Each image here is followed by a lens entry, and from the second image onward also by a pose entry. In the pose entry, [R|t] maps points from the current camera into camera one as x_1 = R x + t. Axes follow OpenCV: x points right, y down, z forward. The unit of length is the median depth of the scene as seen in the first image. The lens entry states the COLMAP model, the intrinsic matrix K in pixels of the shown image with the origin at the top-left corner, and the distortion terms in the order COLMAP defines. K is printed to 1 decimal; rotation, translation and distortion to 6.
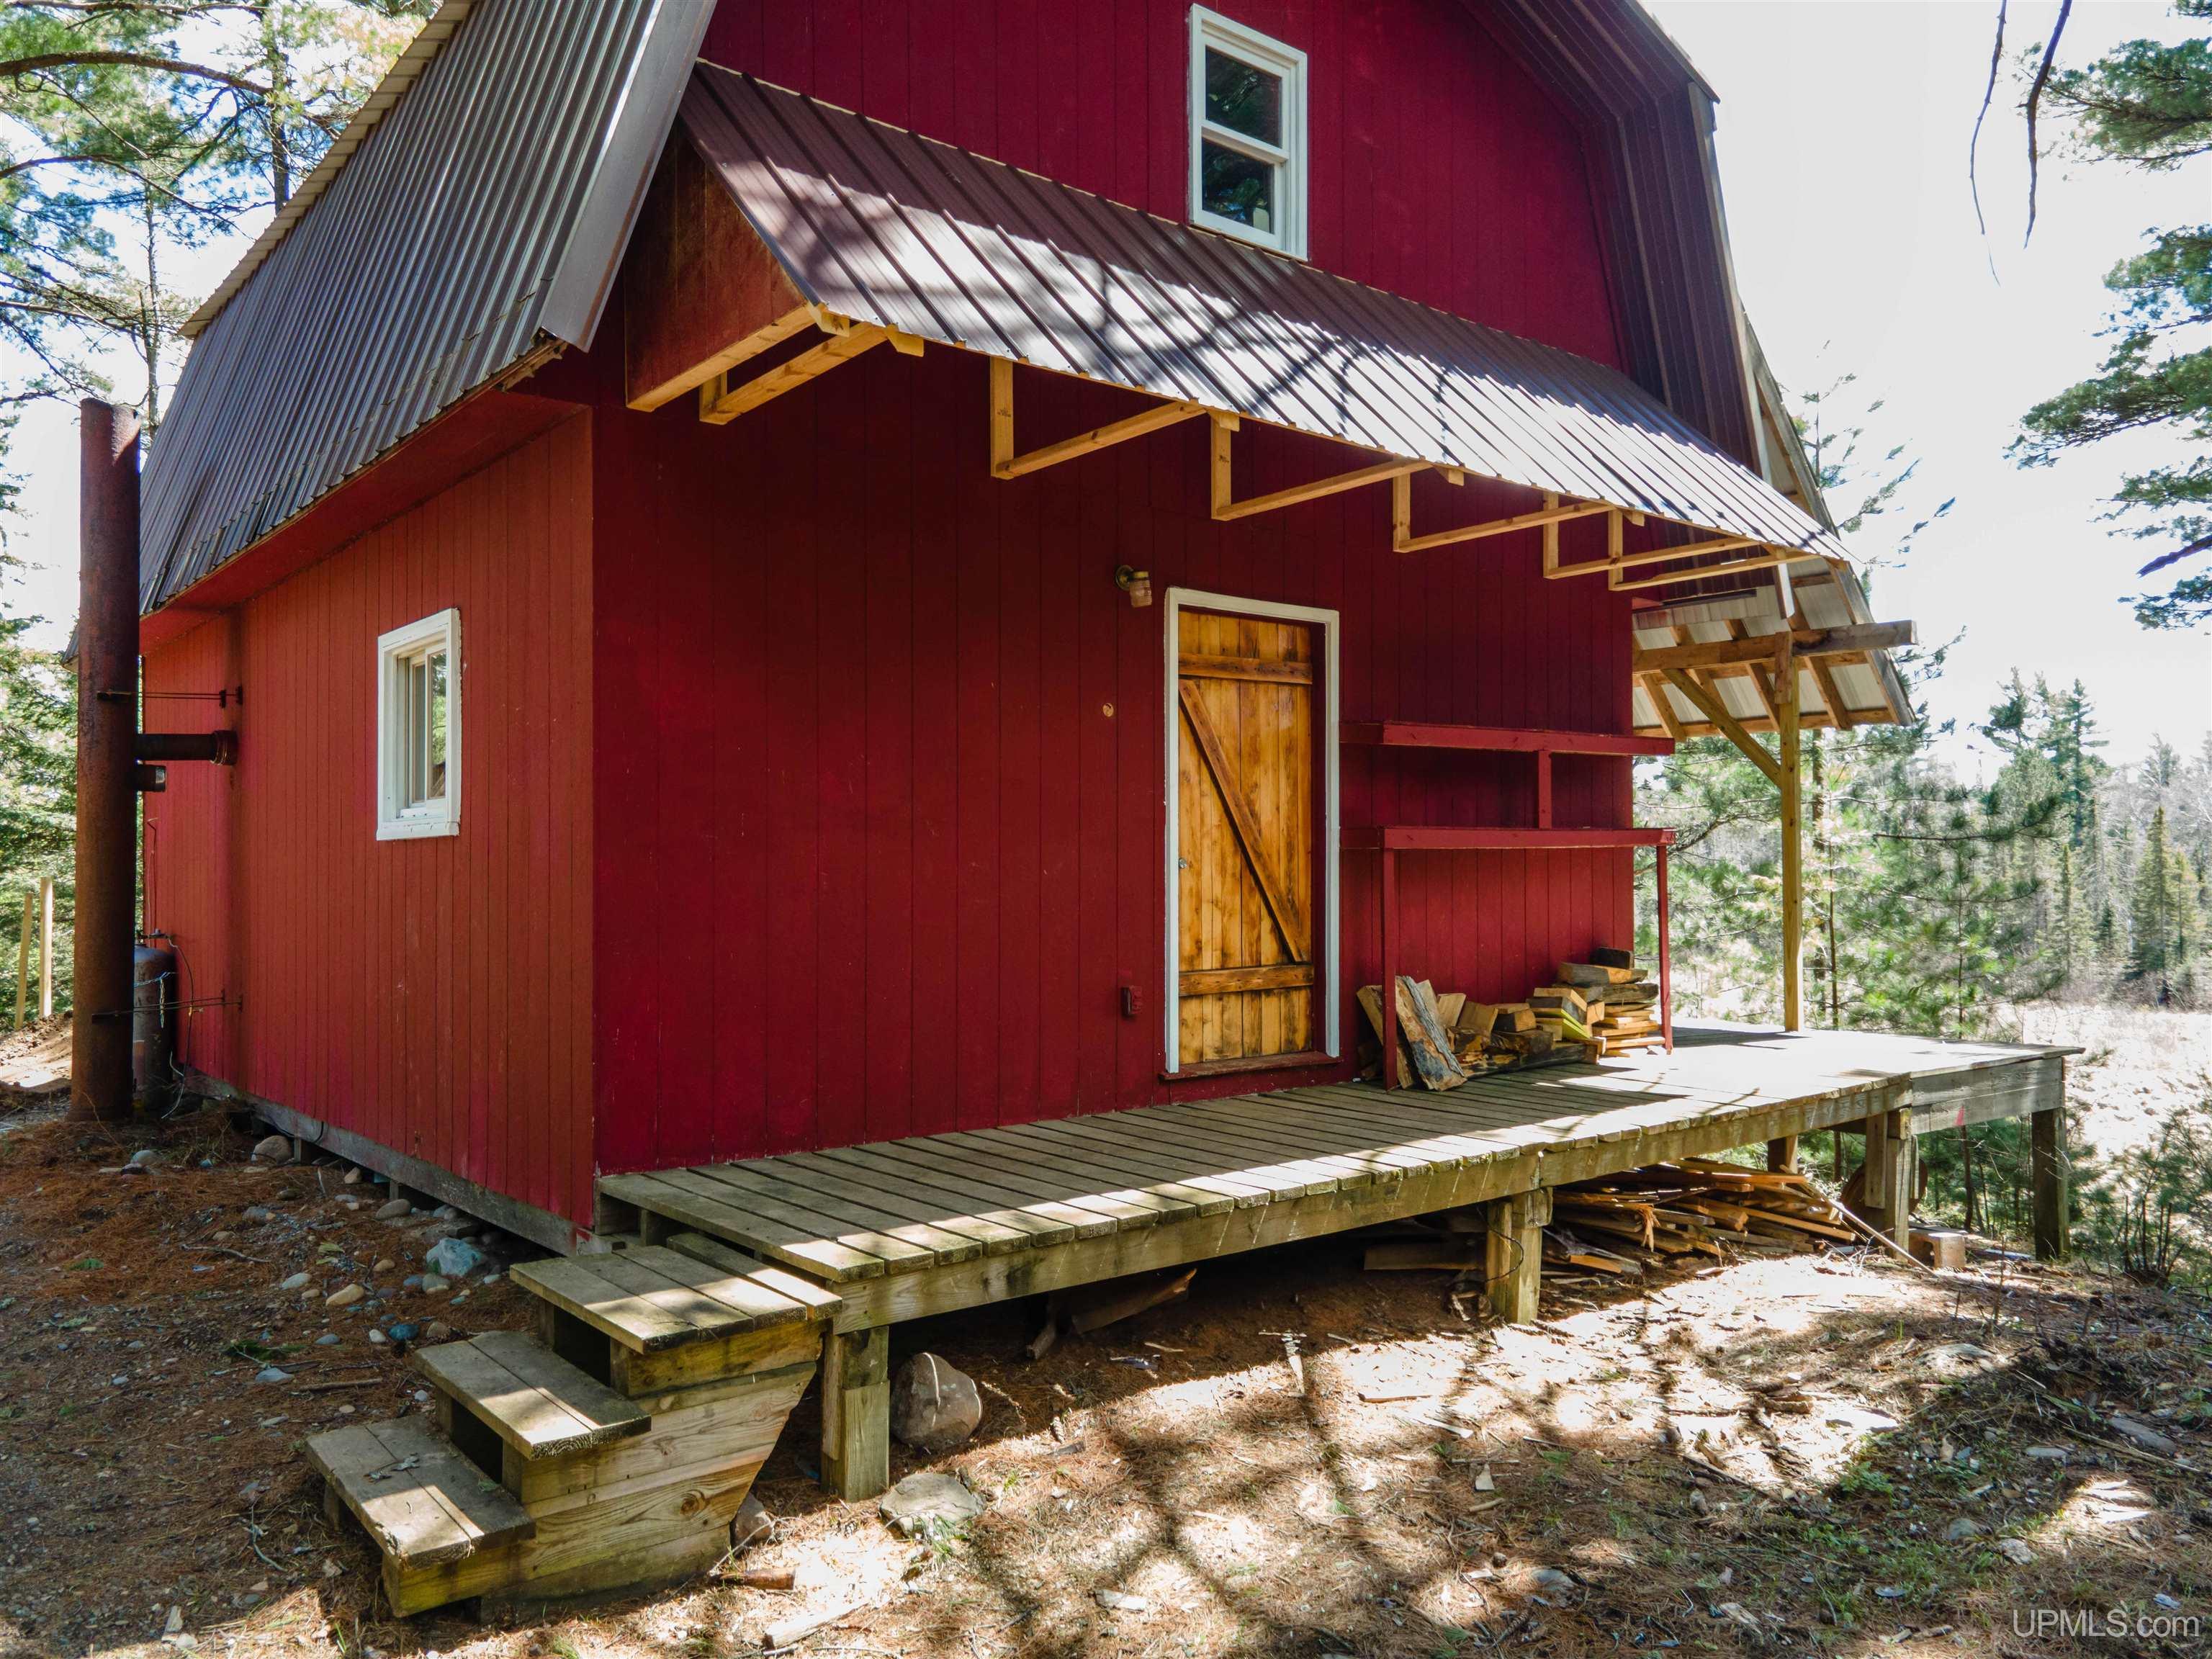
lens RADIAL K [[1685.7, 0, 1106.0], [0, 1685.7, 829.5], [0, 0, 1]] dist [0.045269, 0.009990]
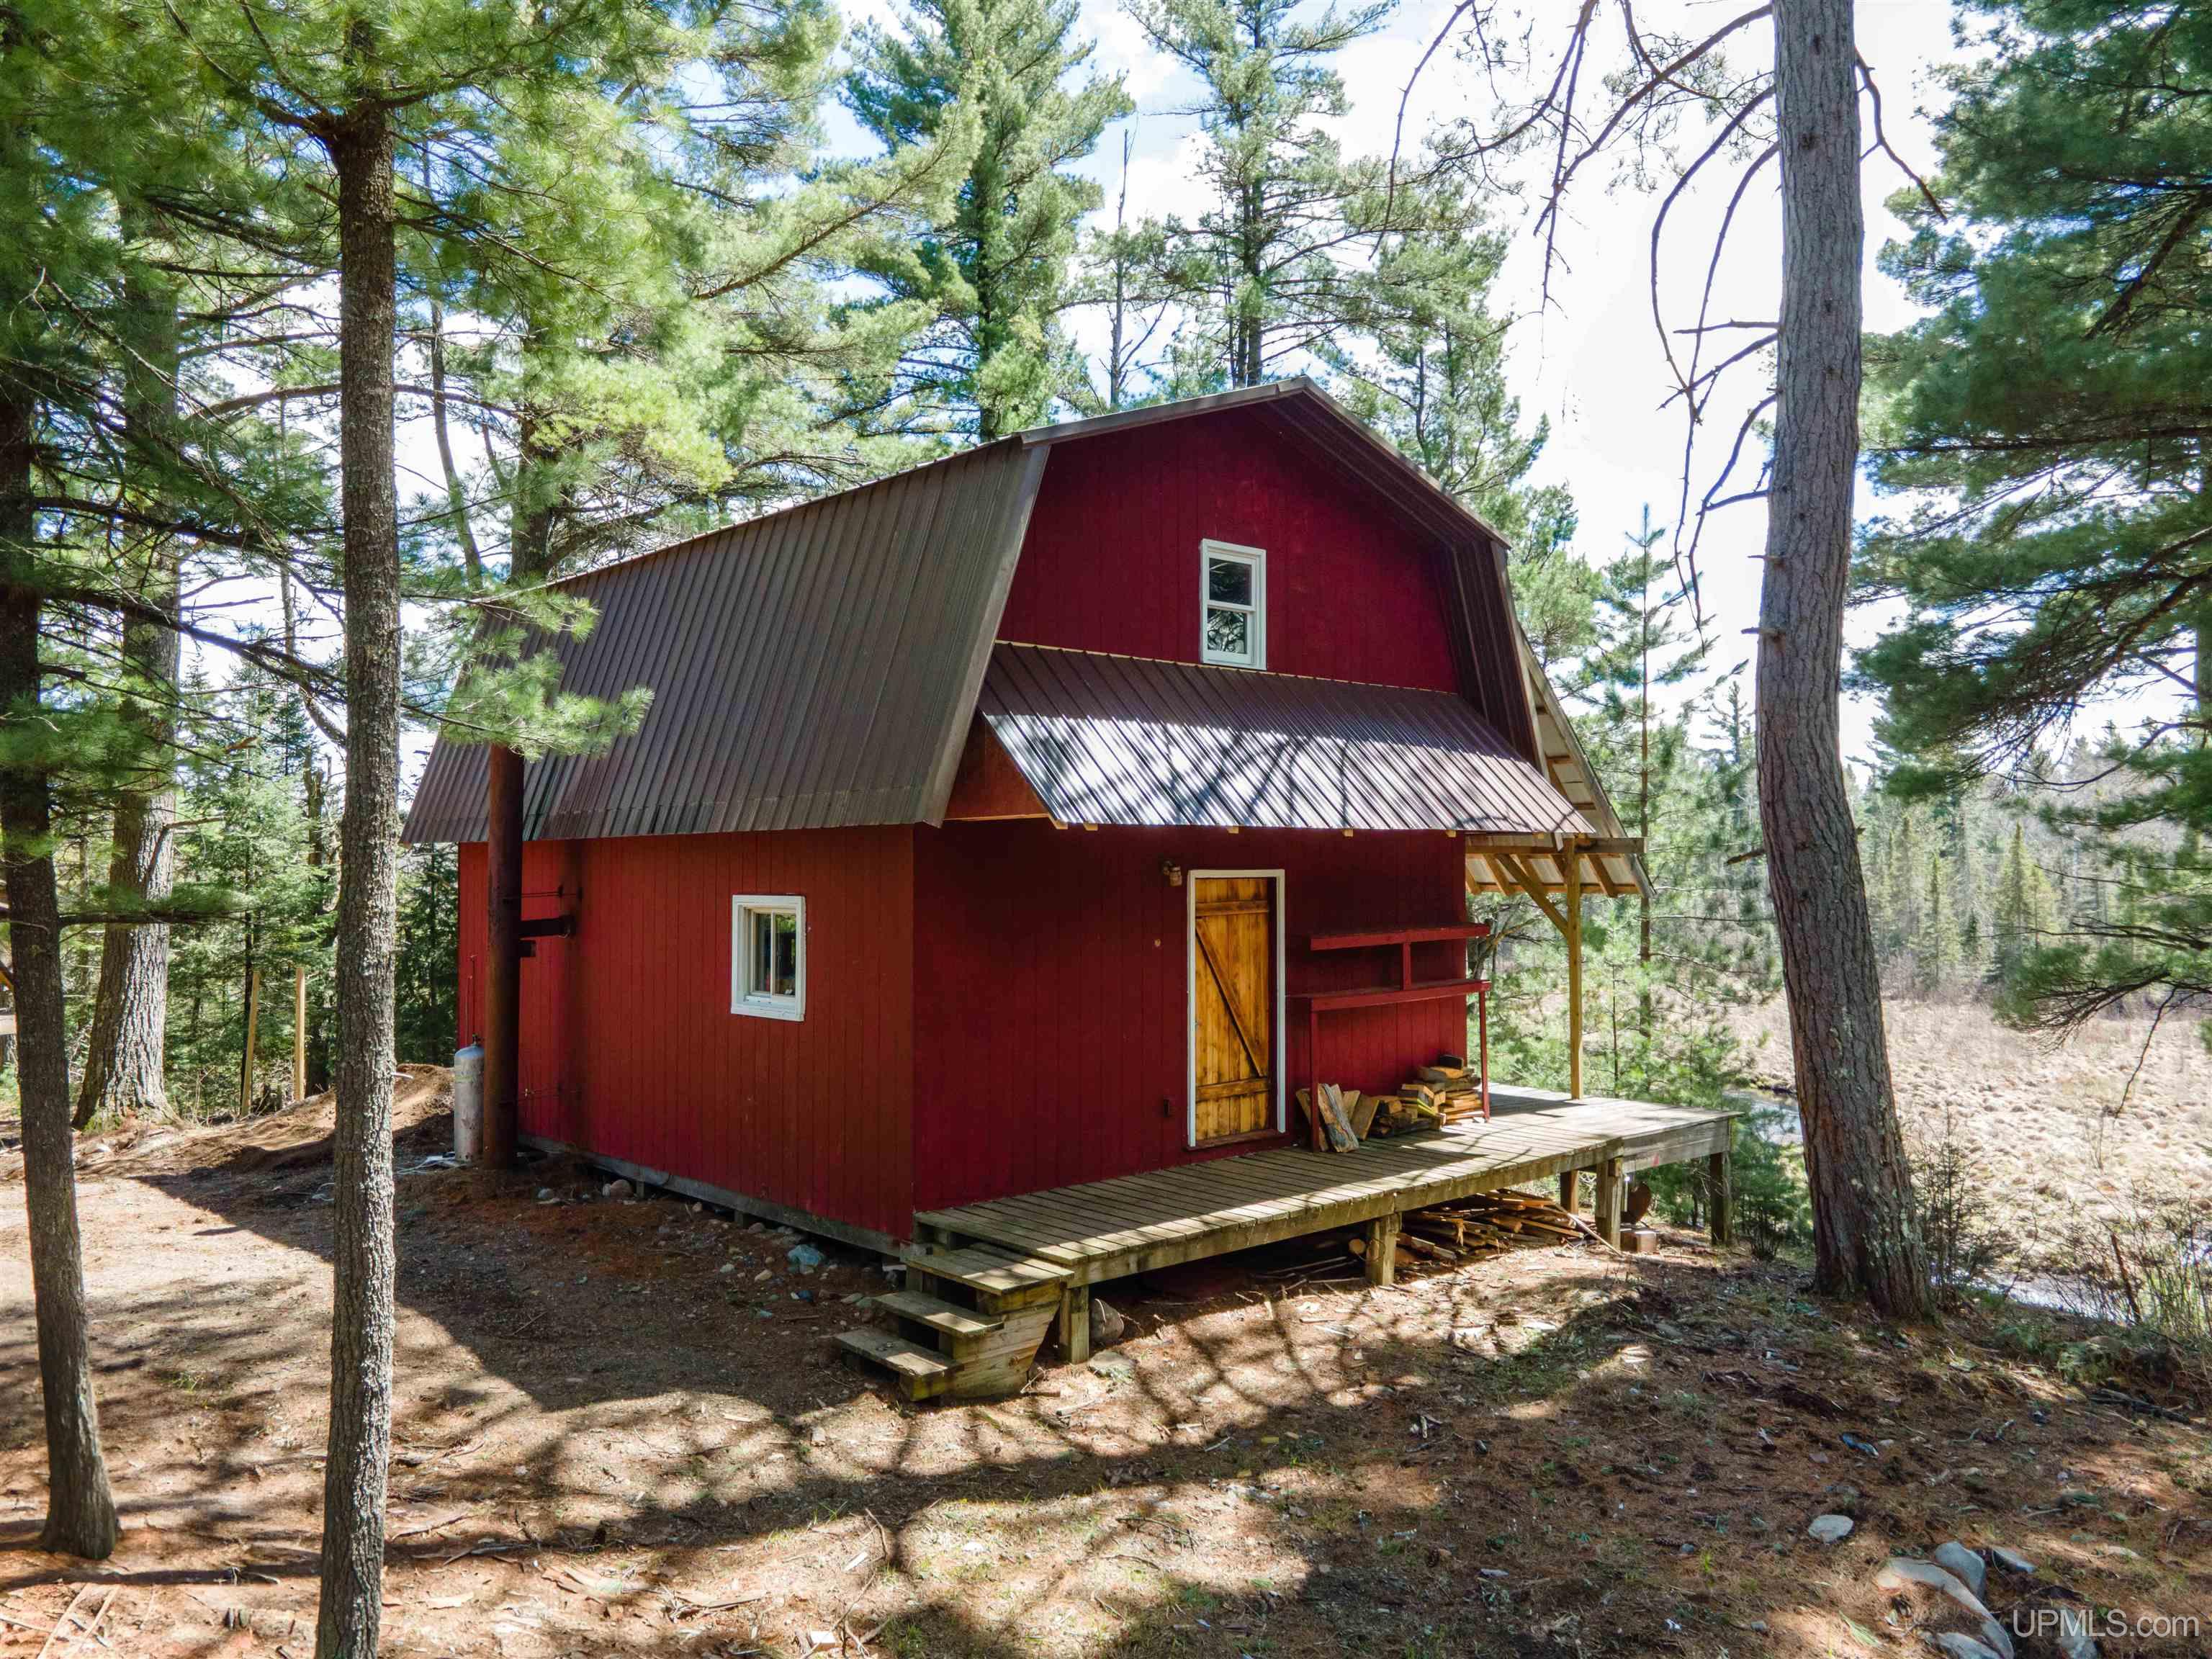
lens RADIAL K [[1643.6, 0, 1106.0], [0, 1643.6, 829.5], [0, 0, 1]] dist [0.054122, -0.007774]
pose [[0.999079, 0.001047, 0.042886, -0.136593], [-0.000973, 0.999998, -0.001755, -0.201352], [-0.042888, 0.001712, 0.999078, -0.781318]]
